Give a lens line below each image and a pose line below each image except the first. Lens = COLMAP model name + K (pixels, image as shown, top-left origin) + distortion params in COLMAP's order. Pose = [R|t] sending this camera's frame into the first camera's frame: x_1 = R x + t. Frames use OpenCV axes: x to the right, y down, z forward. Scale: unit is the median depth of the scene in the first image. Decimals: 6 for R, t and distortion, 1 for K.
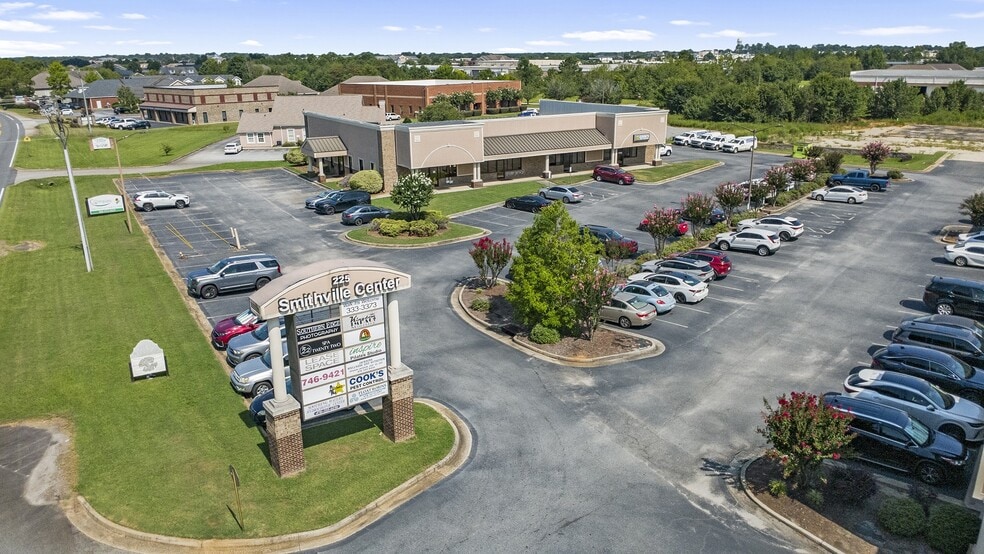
lens RADIAL K [[692.2, 0, 492.0], [0, 692.2, 277.0], [0, 0, 1]] dist [0.004454, 0.002249]
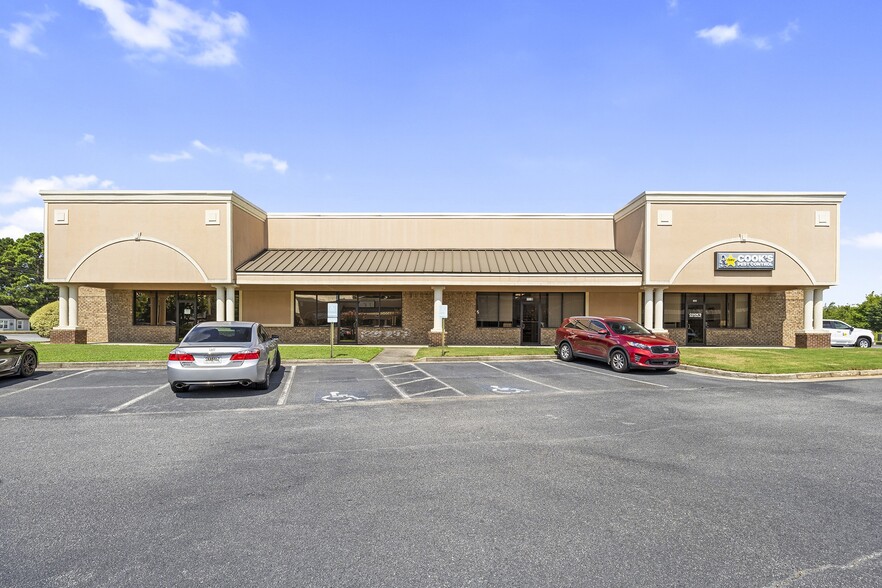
lens RADIAL K [[427.6, 0, 445.1], [0, 427.6, 330.9], [0, 0, 1]] dist [-0.016251, -0.000049]
pose [[0.842245, 0.027551, -0.538391, 0.518856], [-0.180617, 0.955395, -0.233662, -0.225992], [0.507938, 0.294043, 0.809653, 1.927812]]
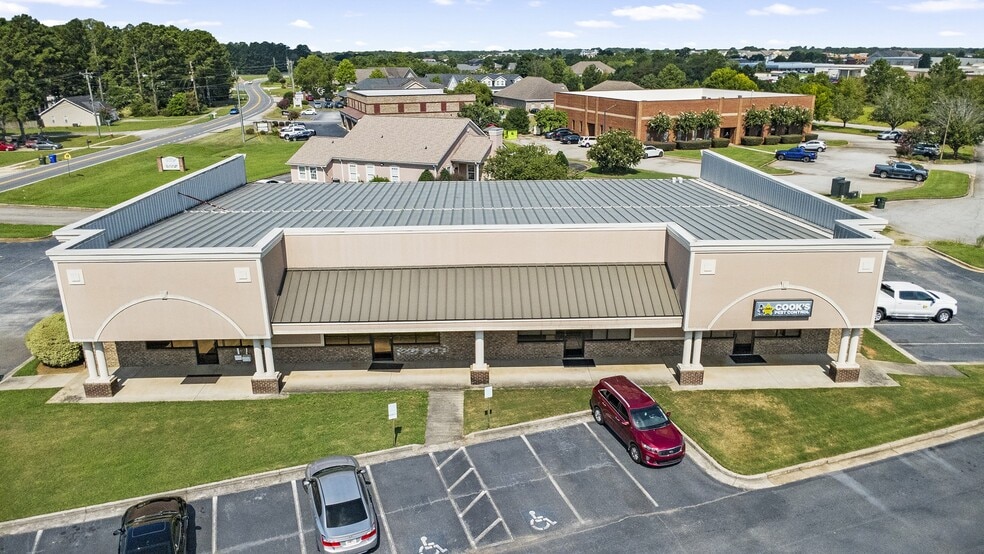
lens RADIAL K [[692.2, 0, 492.0], [0, 692.2, 277.0], [0, 0, 1]] dist [0.004454, 0.002249]
pose [[0.864745, 0.158667, -0.476488, 0.645063], [-0.155201, 0.986768, 0.046922, -0.536408], [0.477628, 0.033376, 0.877928, 1.559880]]
